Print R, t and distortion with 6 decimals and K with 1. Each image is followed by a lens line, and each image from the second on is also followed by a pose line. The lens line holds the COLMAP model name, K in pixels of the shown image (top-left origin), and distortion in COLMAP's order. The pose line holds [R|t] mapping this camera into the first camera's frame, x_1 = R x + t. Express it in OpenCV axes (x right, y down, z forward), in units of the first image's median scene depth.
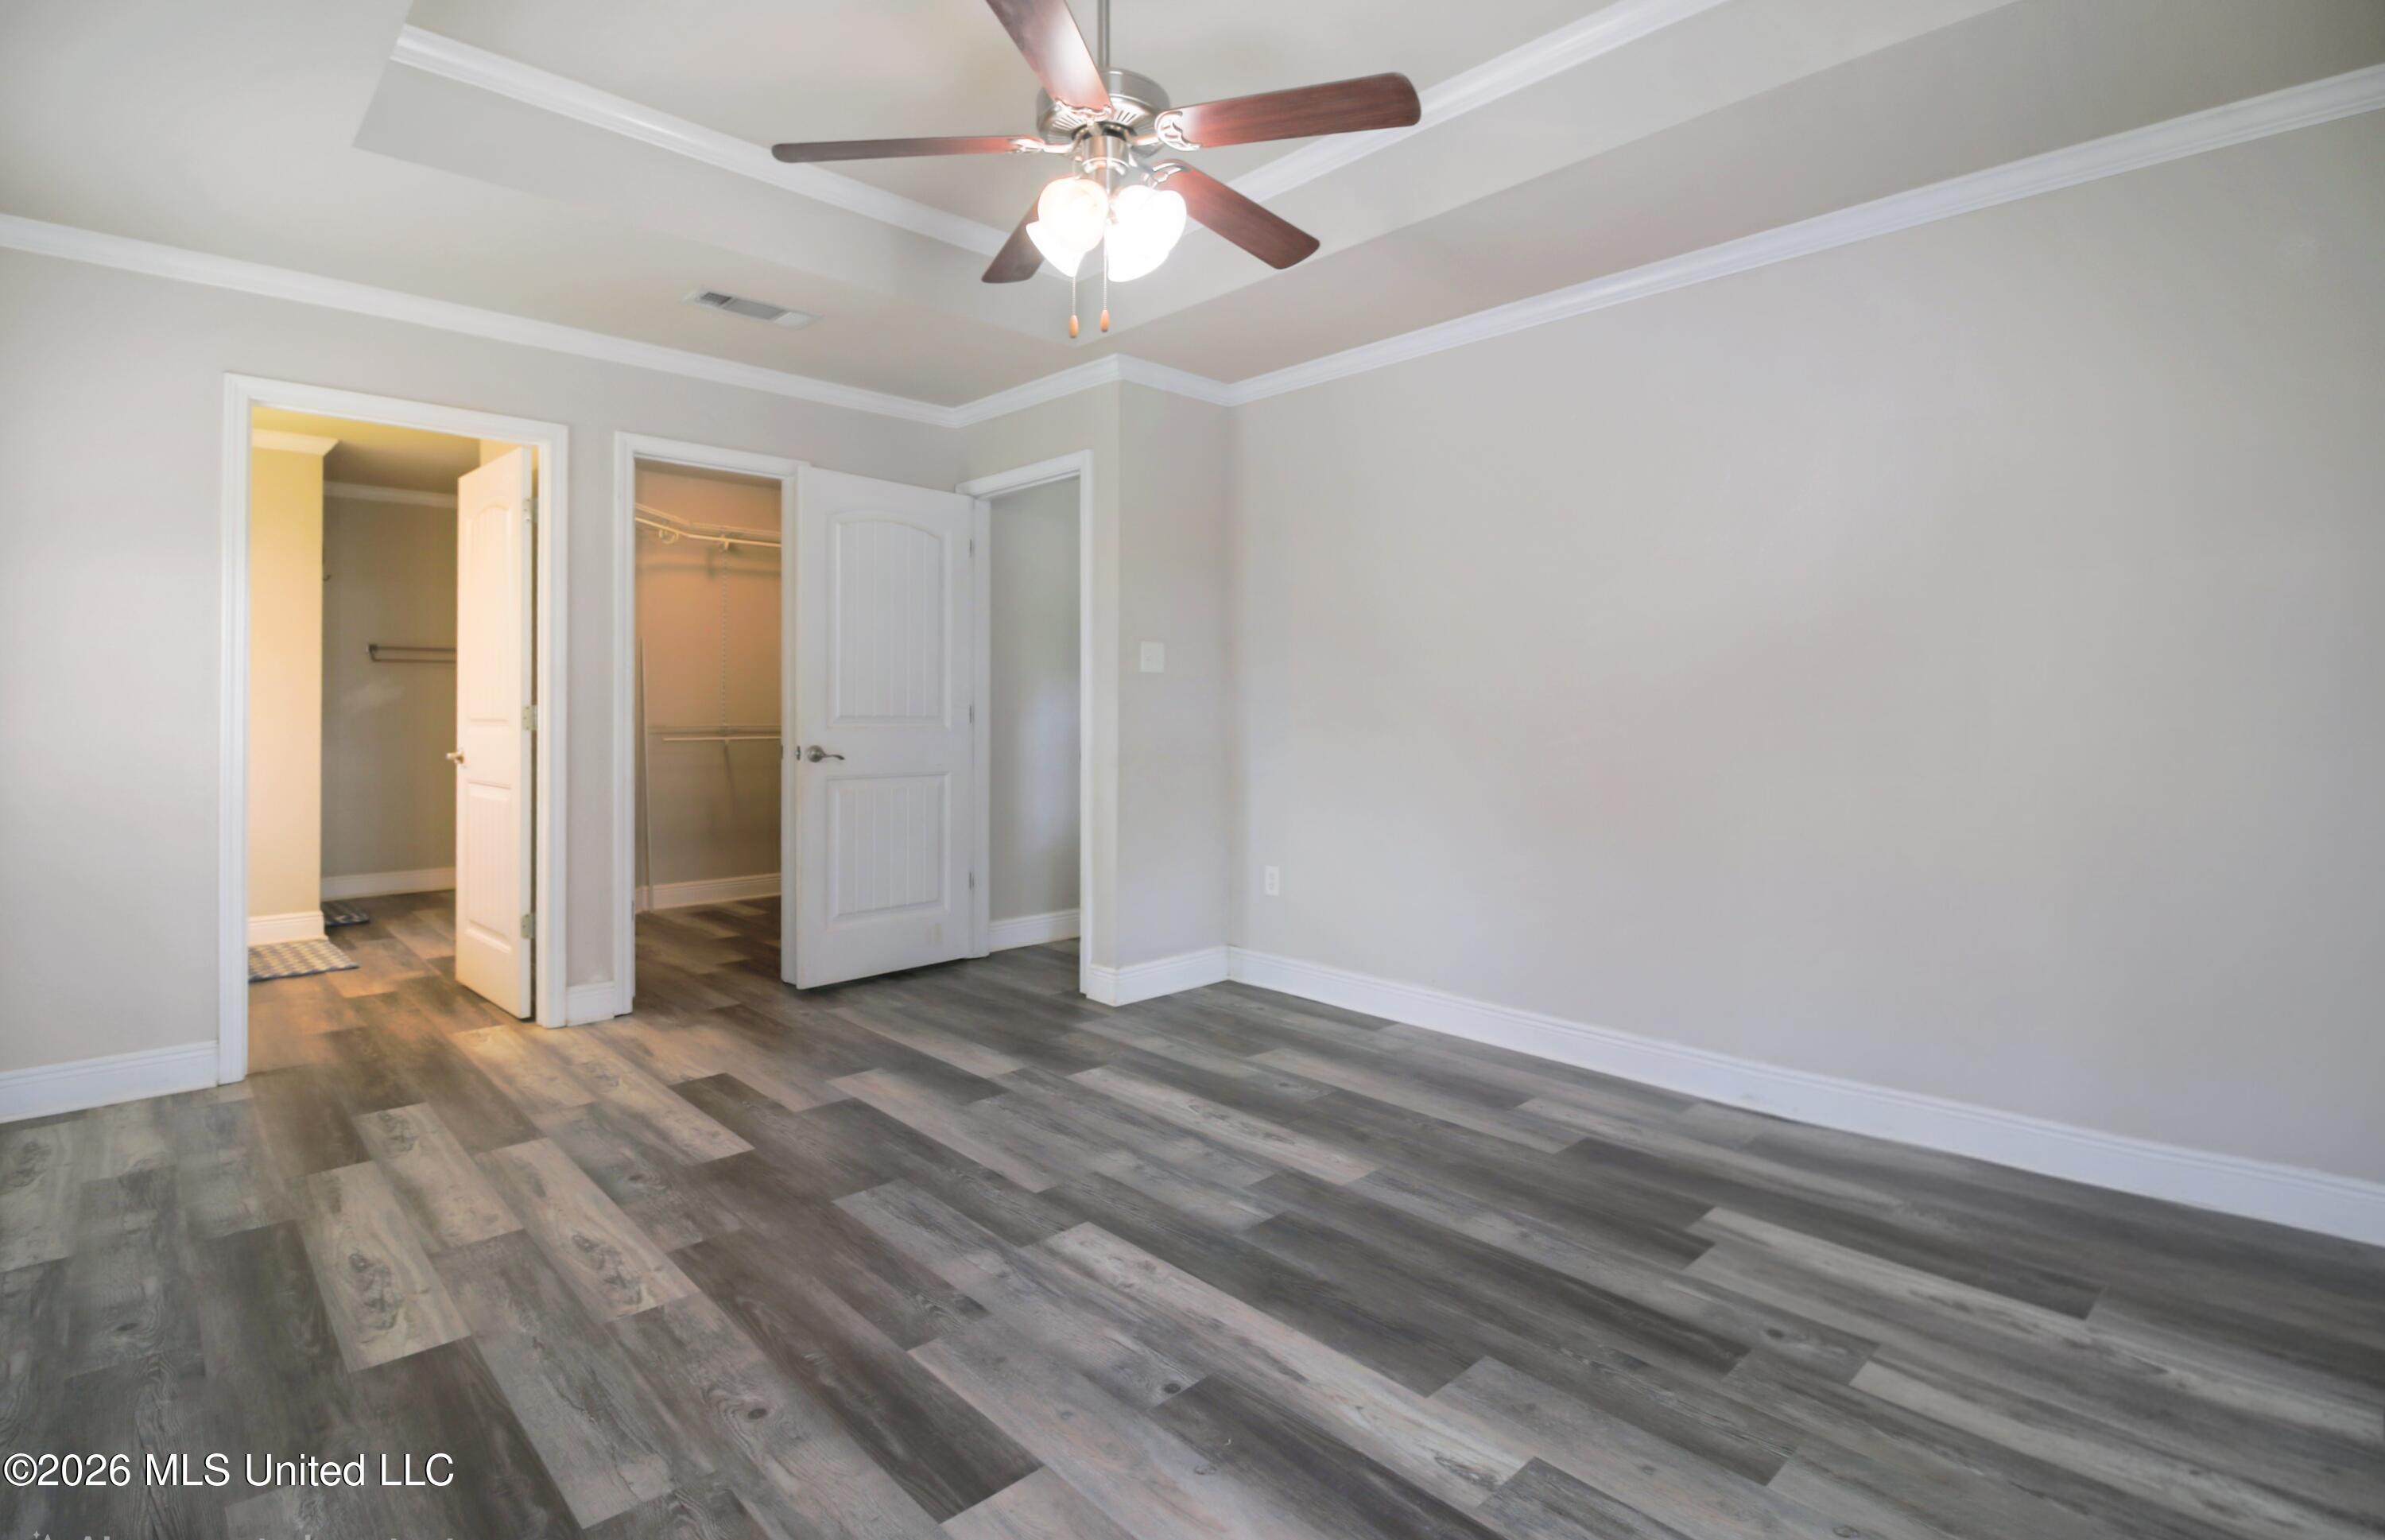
lens RADIAL K [[1139.1, 0, 1189.4], [0, 1139.1, 760.5], [0, 0, 1]] dist [-0.000012, 0.000000]
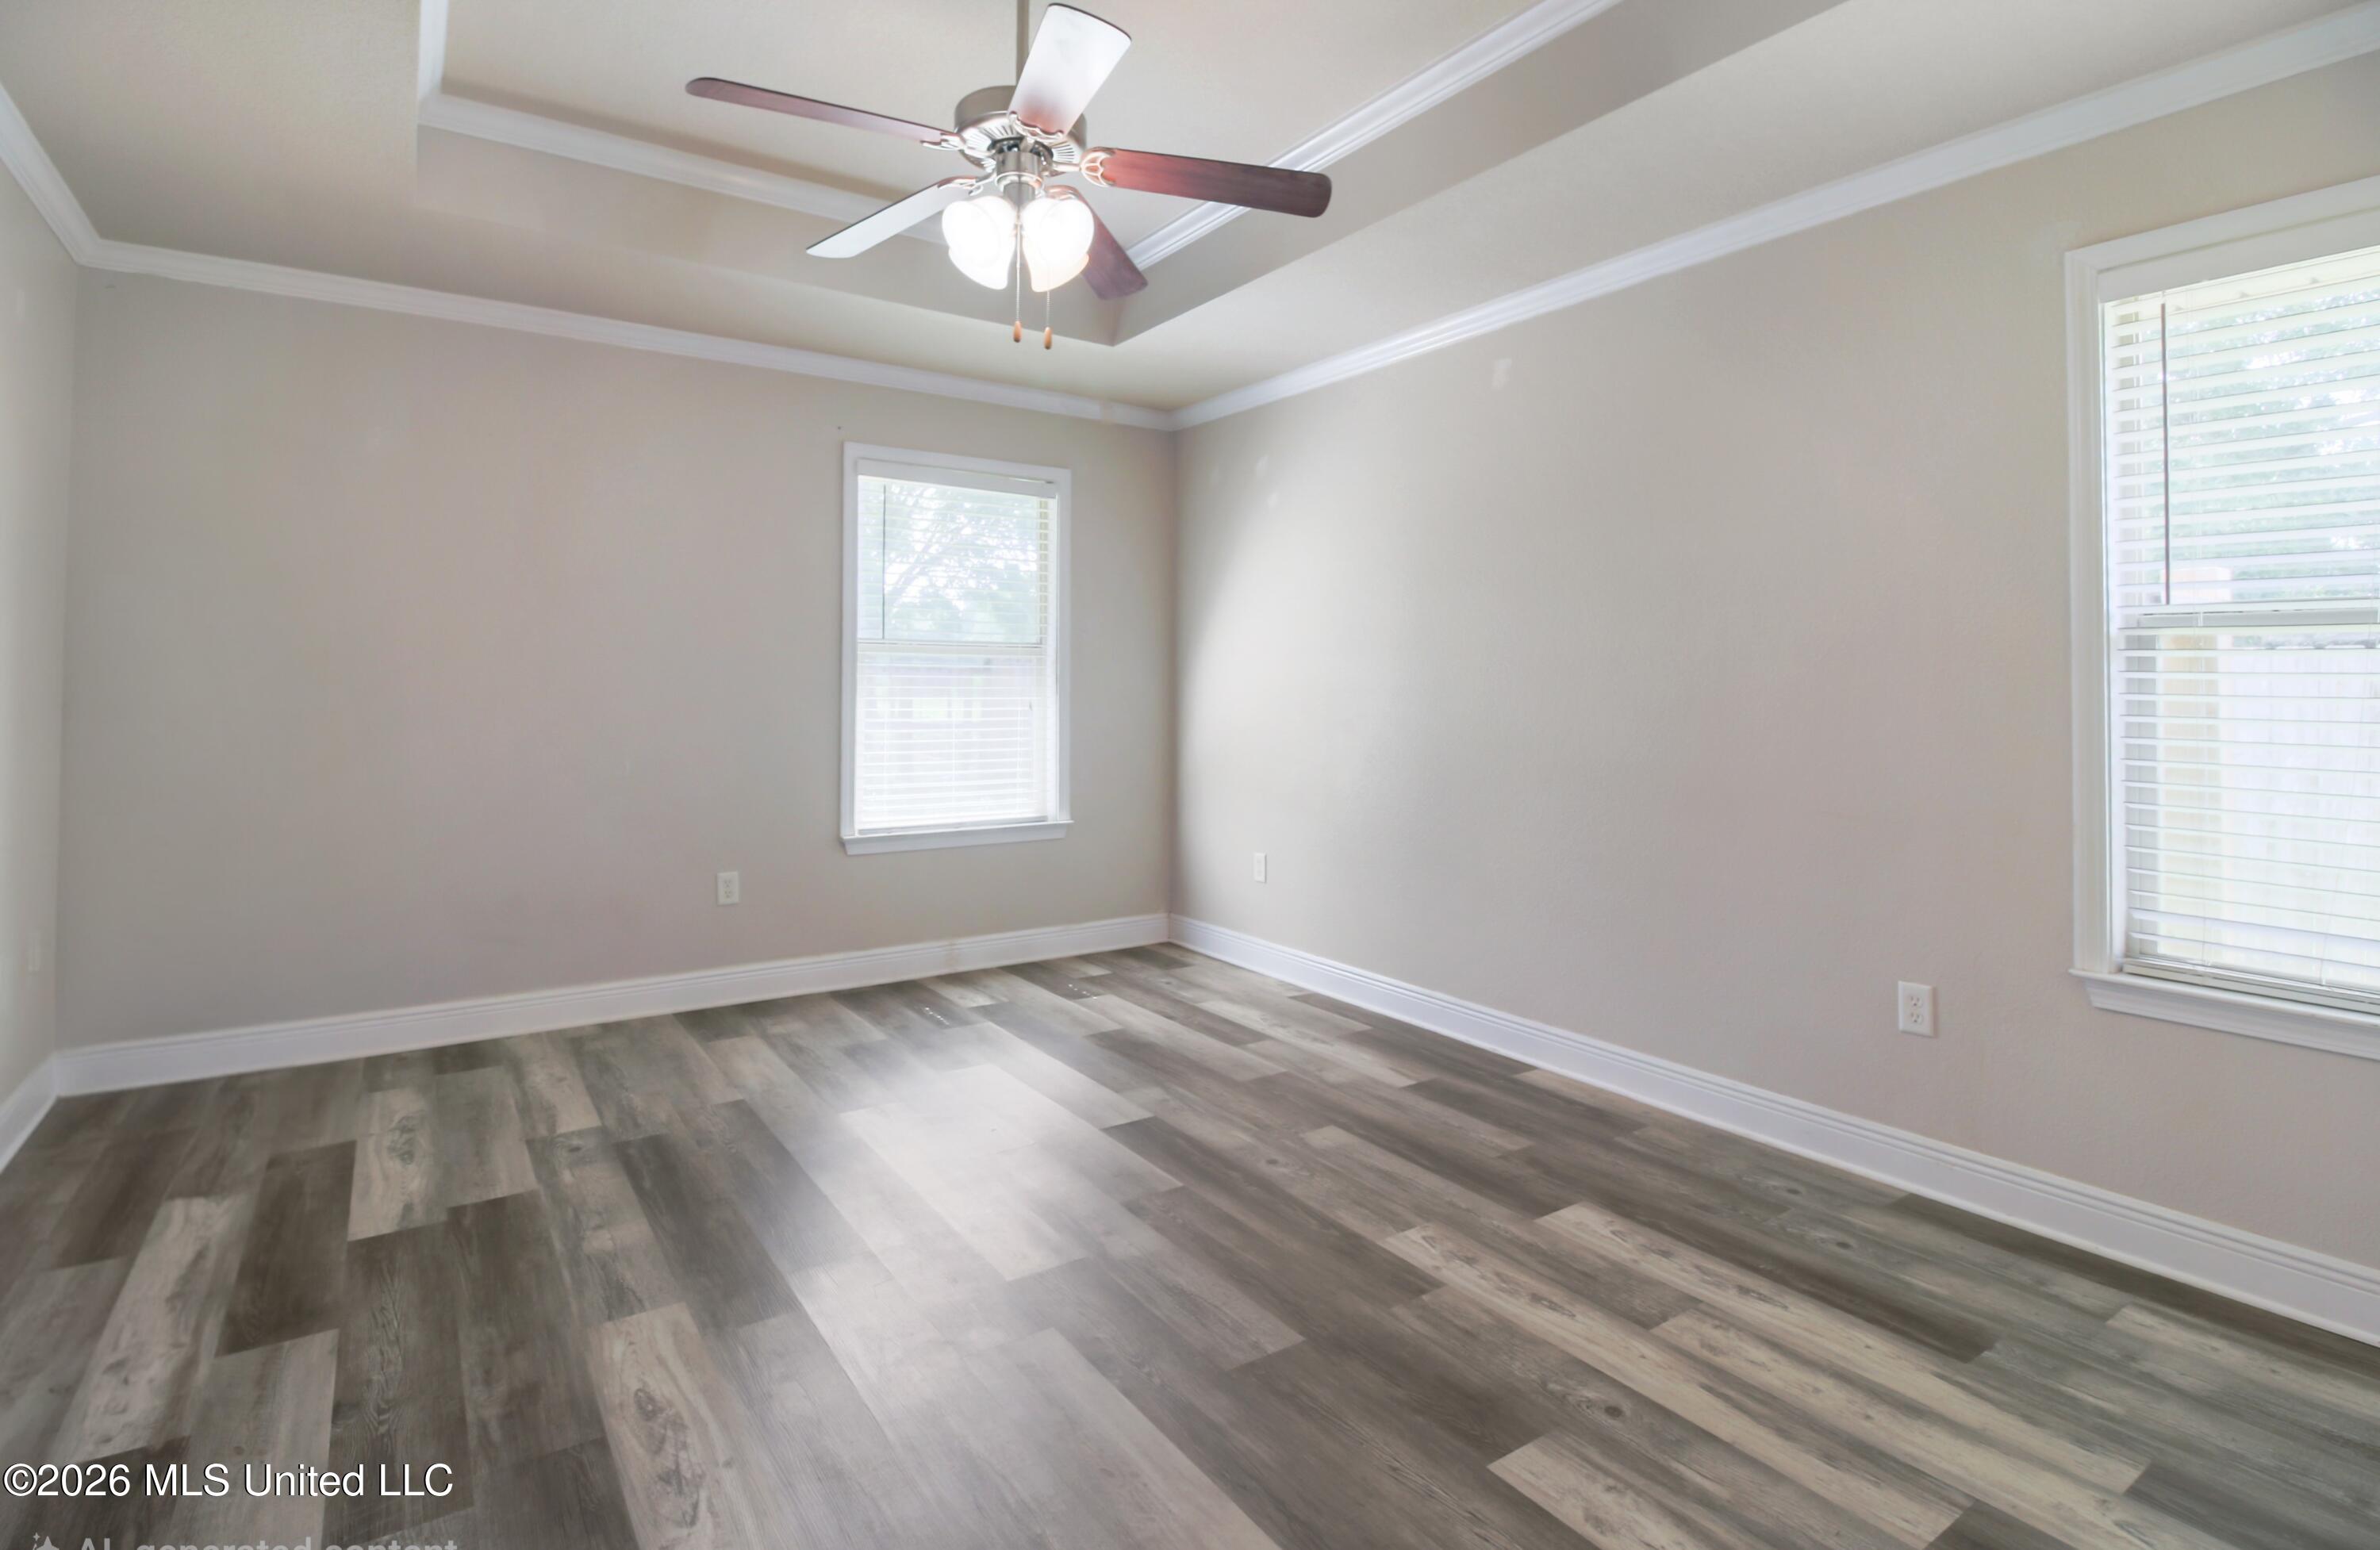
lens RADIAL K [[1136.6, 0, 1193.4], [0, 1136.6, 774.9], [0, 0, 1]] dist [-0.000012, 0.000000]
pose [[-0.988288, -0.017879, 0.151552, -0.396731], [0.000457, 0.992761, 0.120104, -0.110884], [-0.152602, 0.118766, -0.981125, 1.971994]]
